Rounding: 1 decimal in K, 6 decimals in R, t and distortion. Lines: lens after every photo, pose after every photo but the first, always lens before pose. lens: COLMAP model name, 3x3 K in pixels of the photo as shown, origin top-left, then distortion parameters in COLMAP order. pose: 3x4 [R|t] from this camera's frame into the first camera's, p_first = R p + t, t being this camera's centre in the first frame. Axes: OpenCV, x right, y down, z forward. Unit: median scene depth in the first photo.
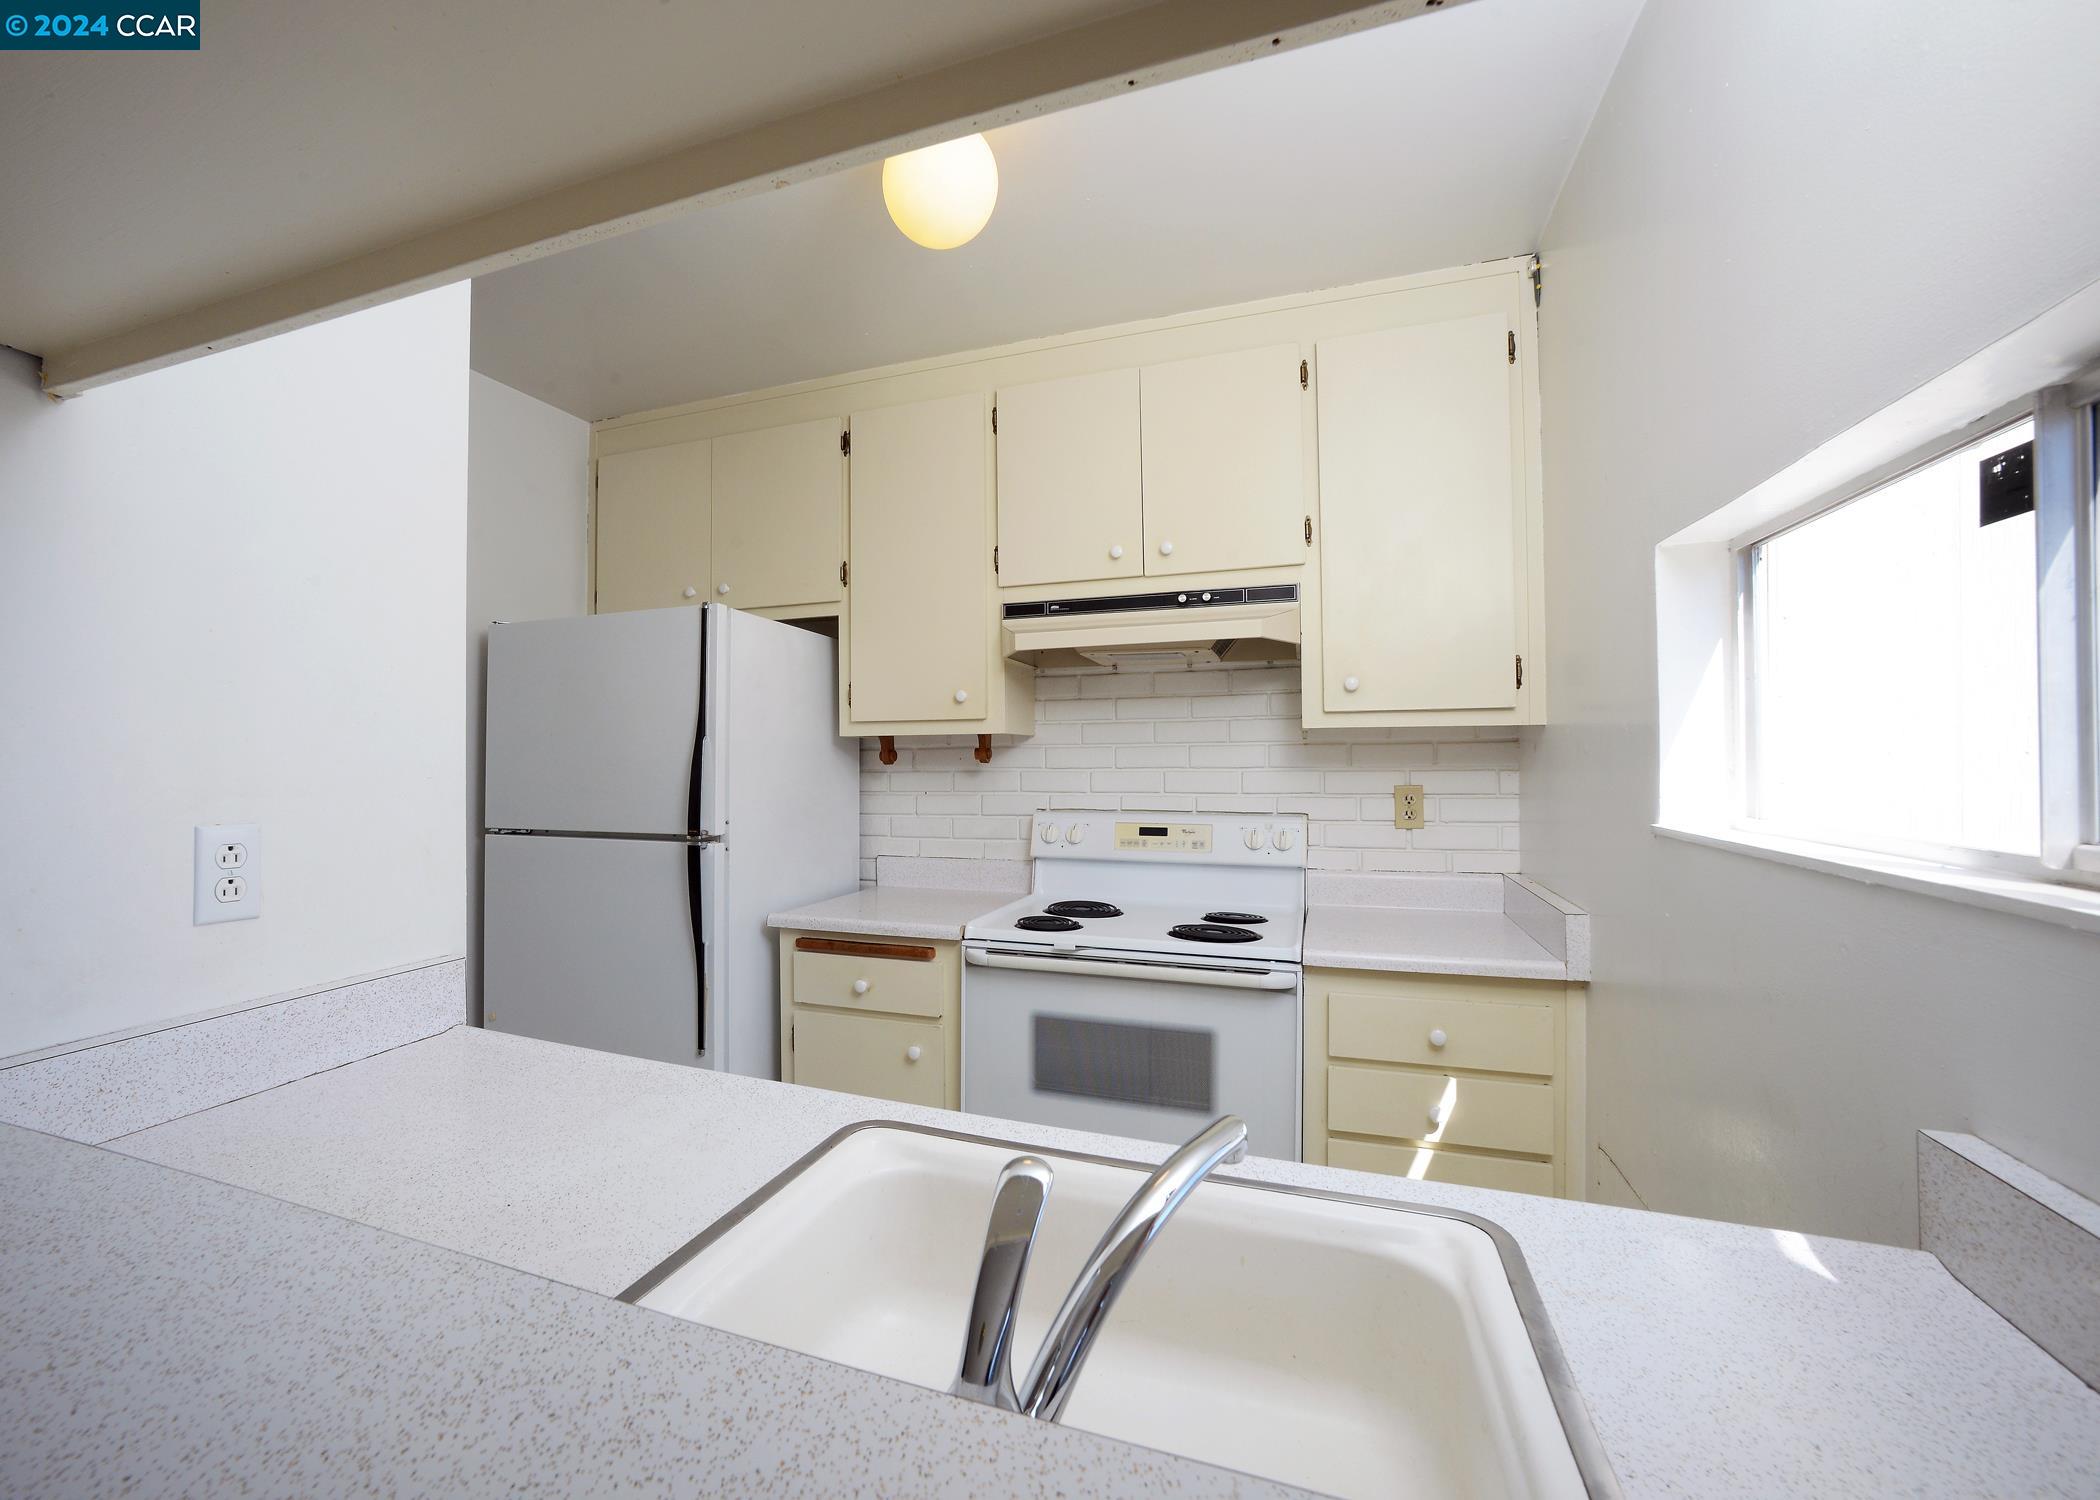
lens RADIAL K [[983.0, 0, 999.5], [0, 983.0, 755.2], [0, 0, 1]] dist [-0.001394, -0.000088]
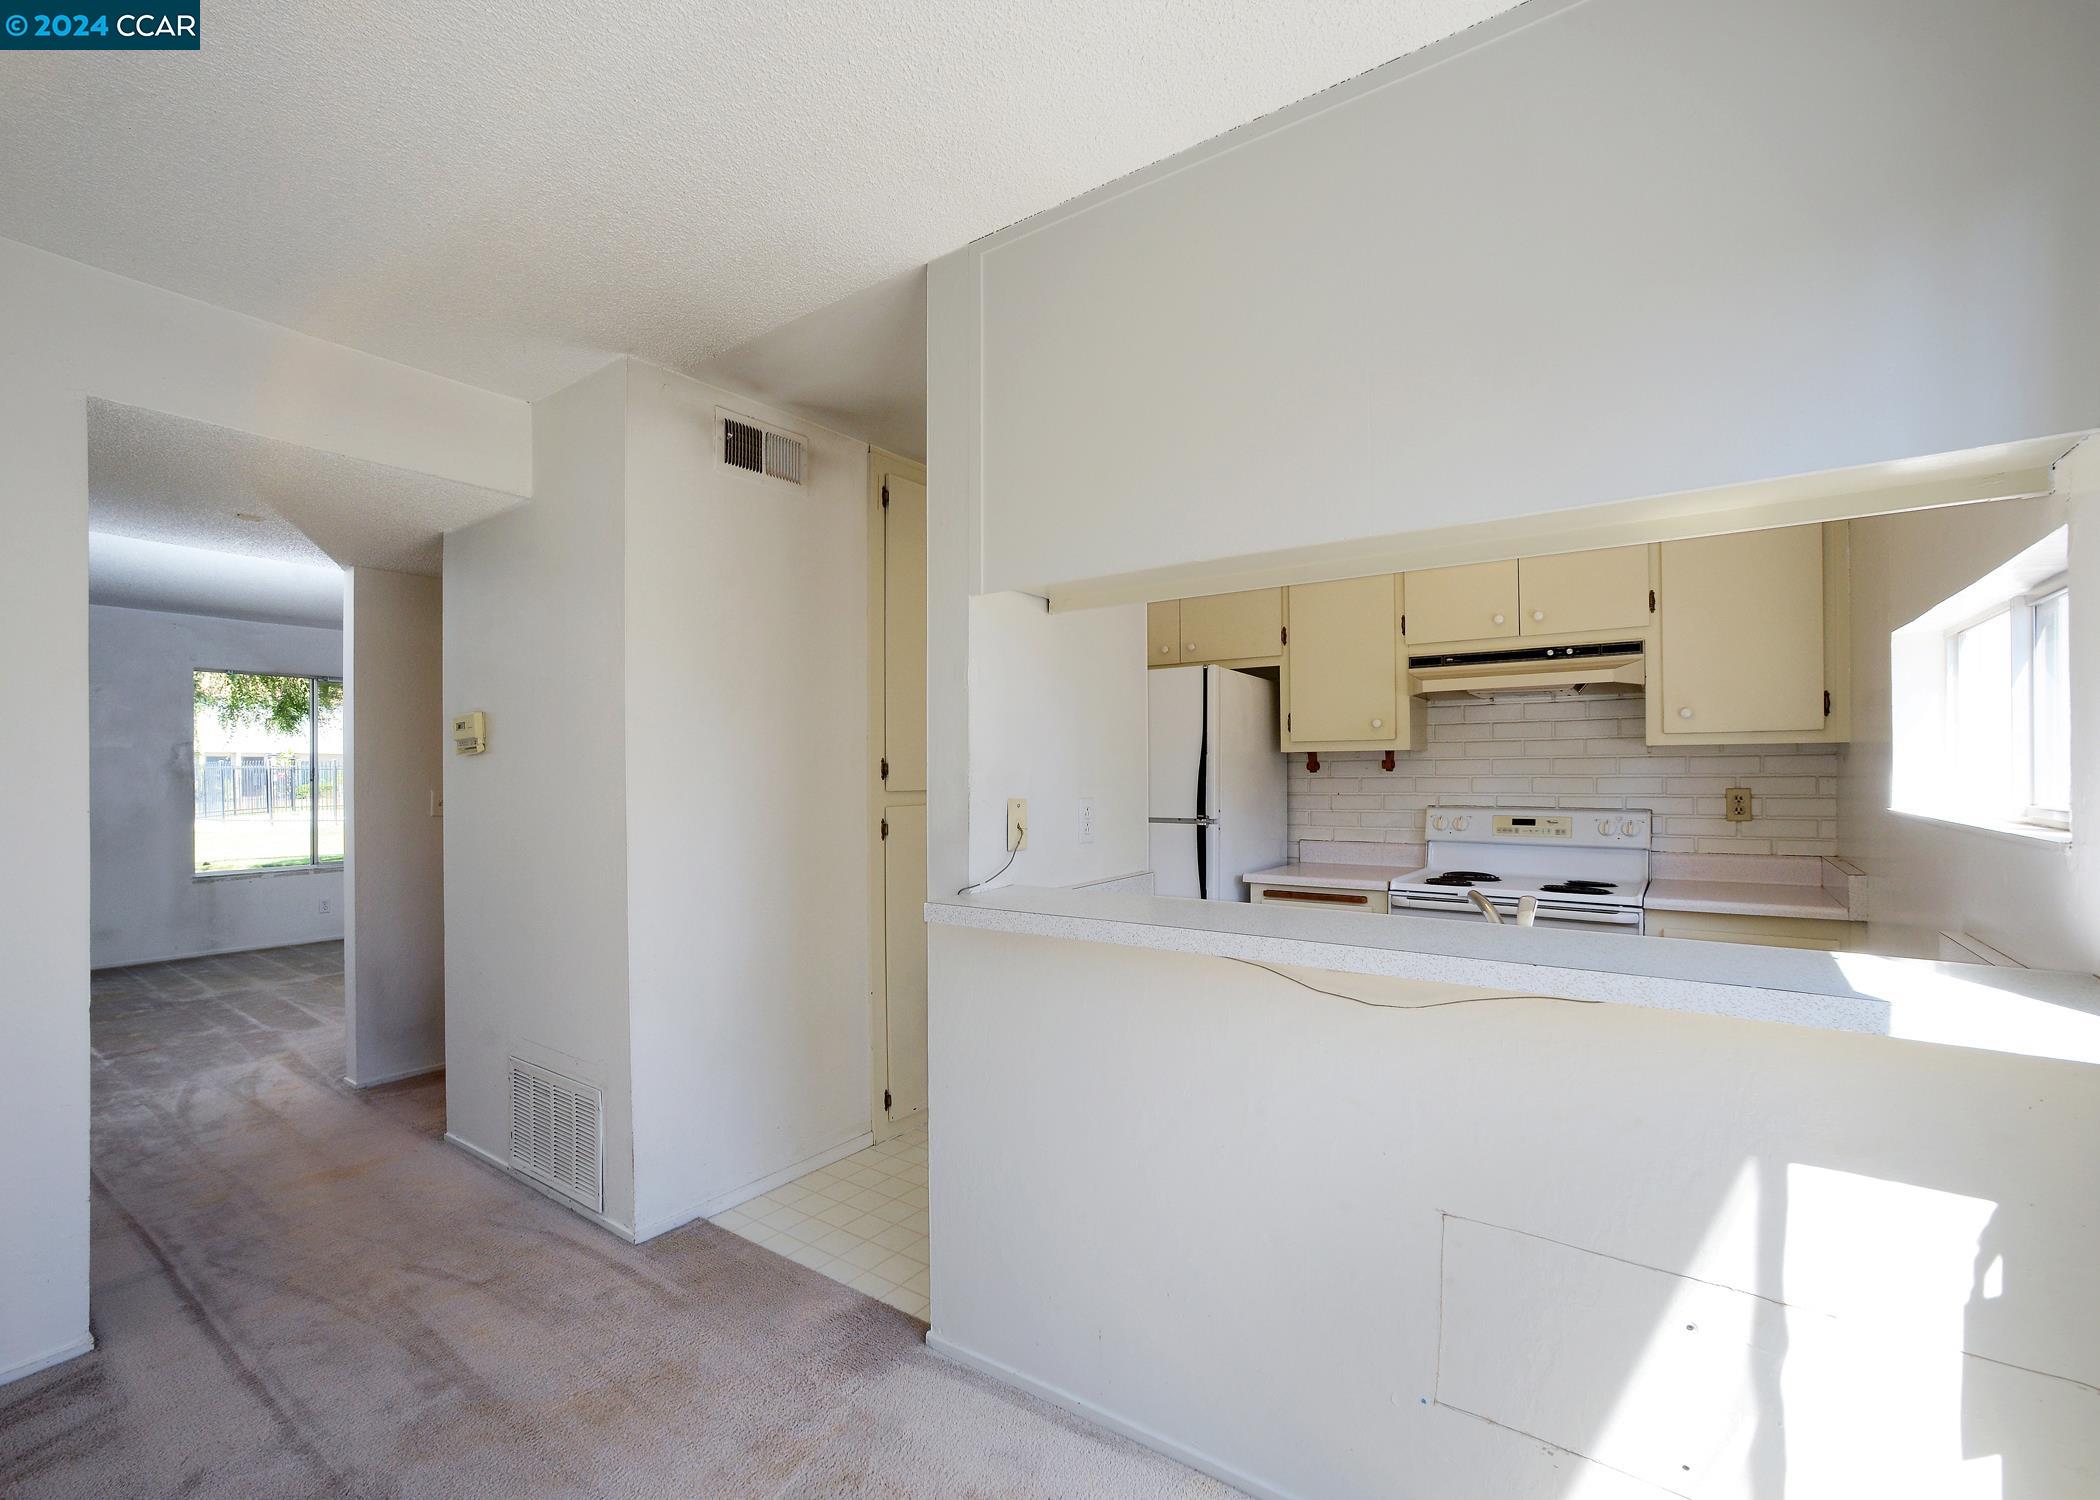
lens RADIAL K [[993.8, 0, 1067.6], [0, 993.8, 780.1], [0, 0, 1]] dist [0.015251, 0.000573]
pose [[0.971182, 0.001691, -0.238334, -0.130737], [0.001842, 0.999892, 0.014597, -0.001166], [0.238333, -0.014615, 0.971074, -0.496844]]
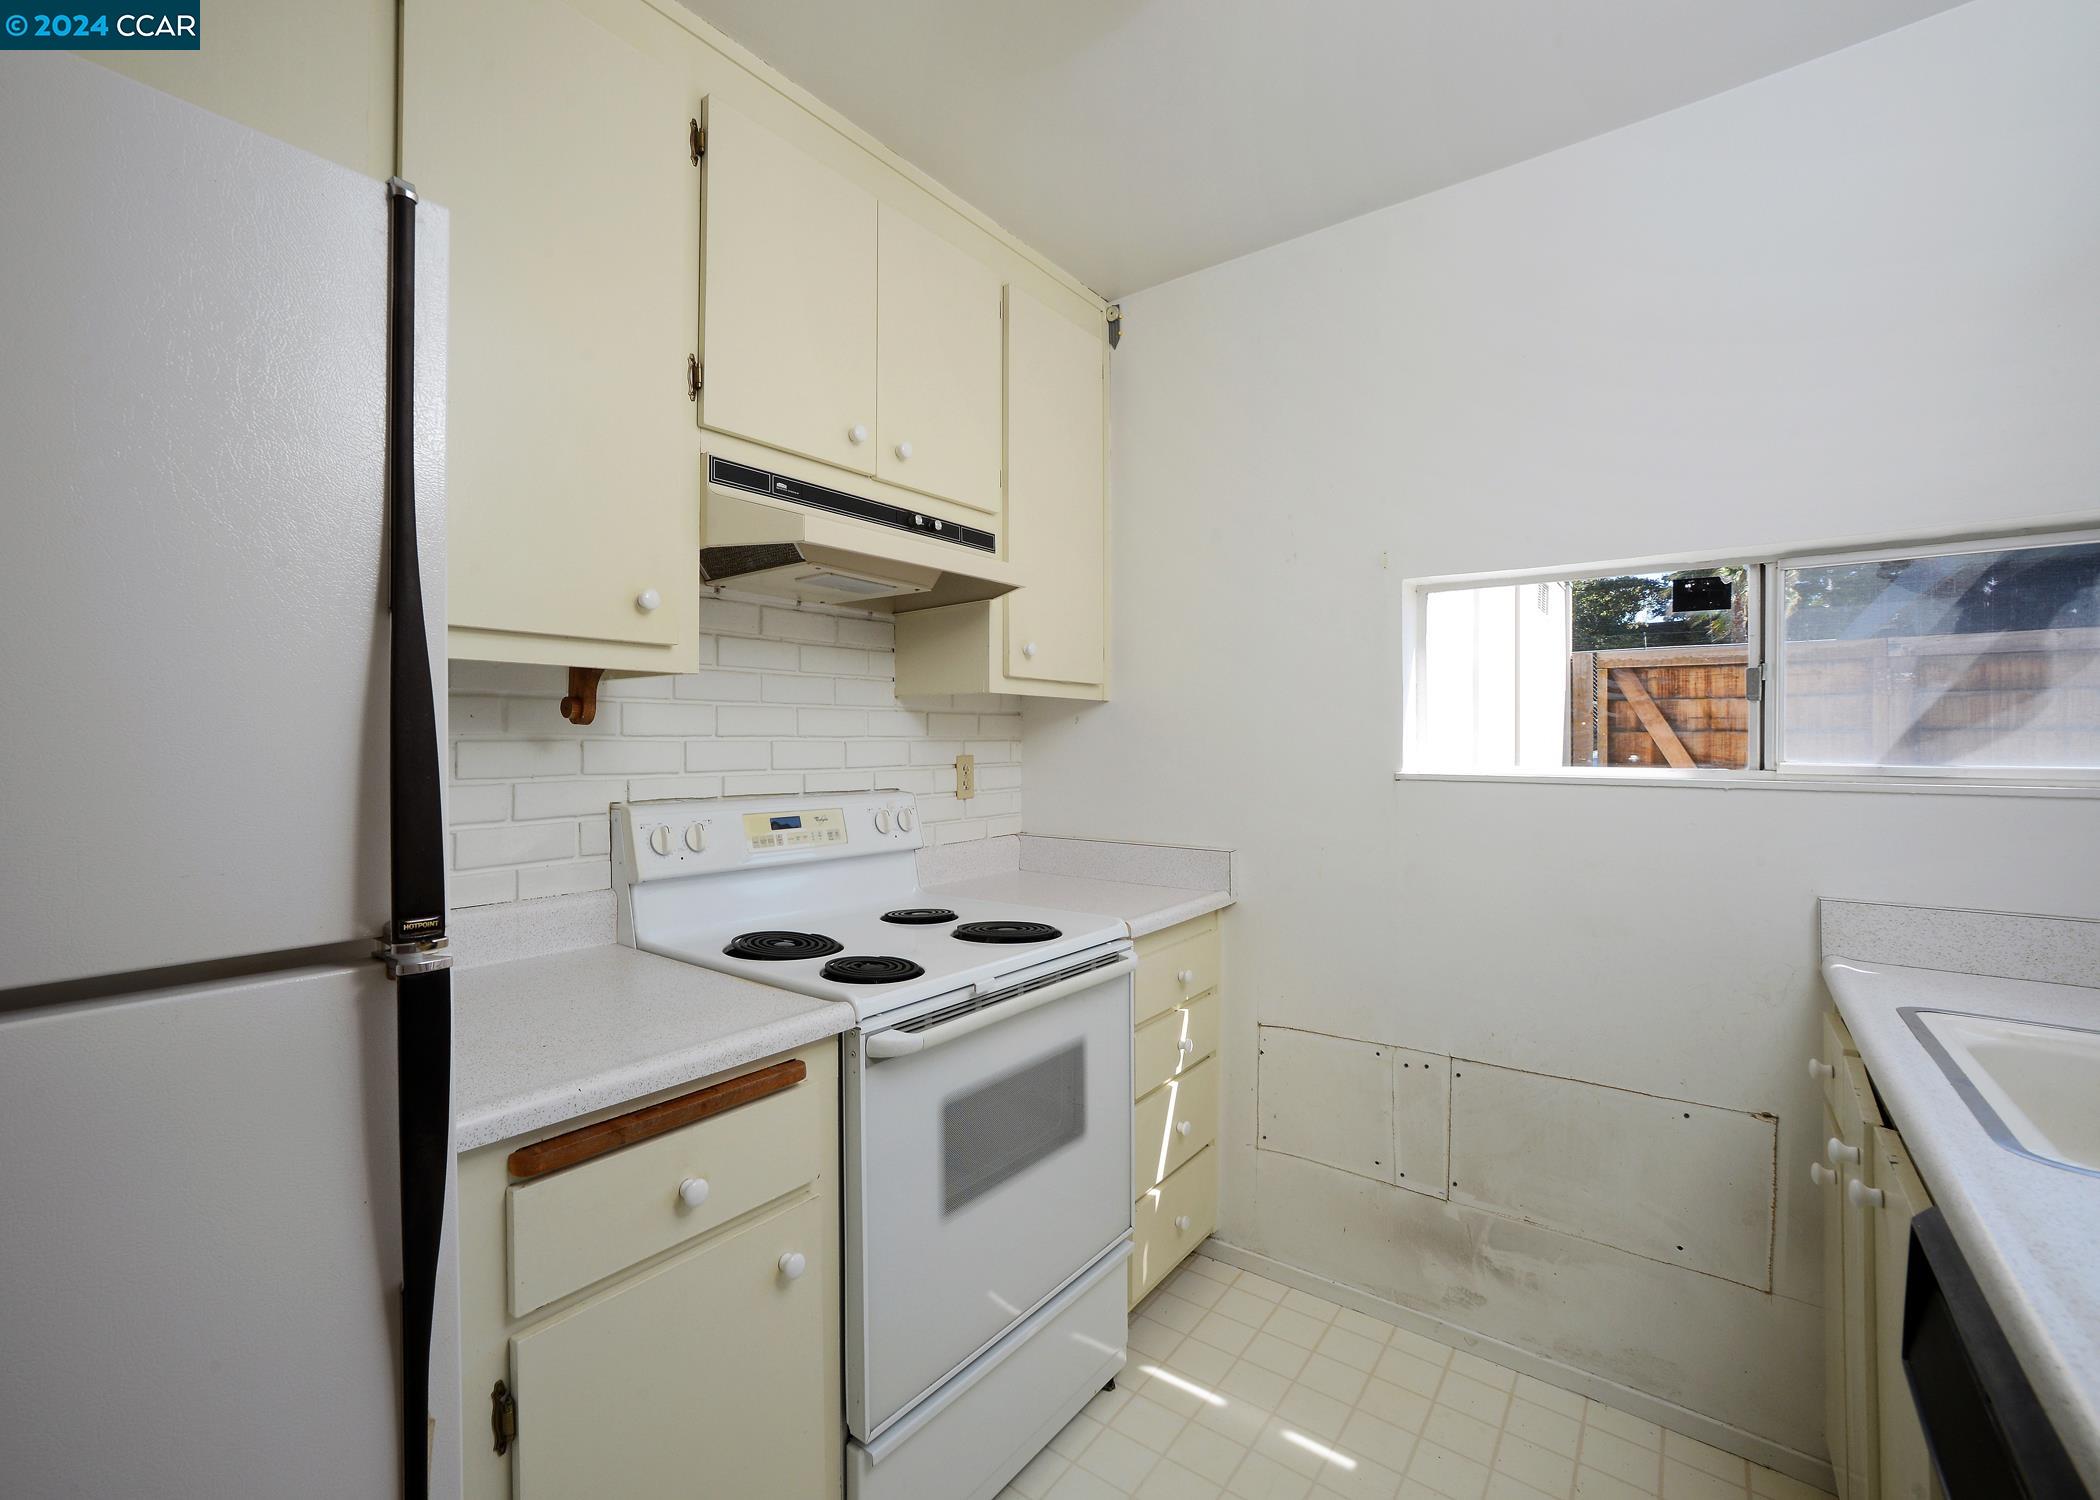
lens RADIAL K [[937.8, 0, 971.0], [0, 937.8, 747.1], [0, 0, 1]] dist [-0.040195, 0.000145]
pose [[0.326883, -0.000607, 0.945065, -0.477719], [-0.010992, 0.999930, 0.004444, 0.017179], [-0.945001, -0.011841, 0.326853, 0.668009]]
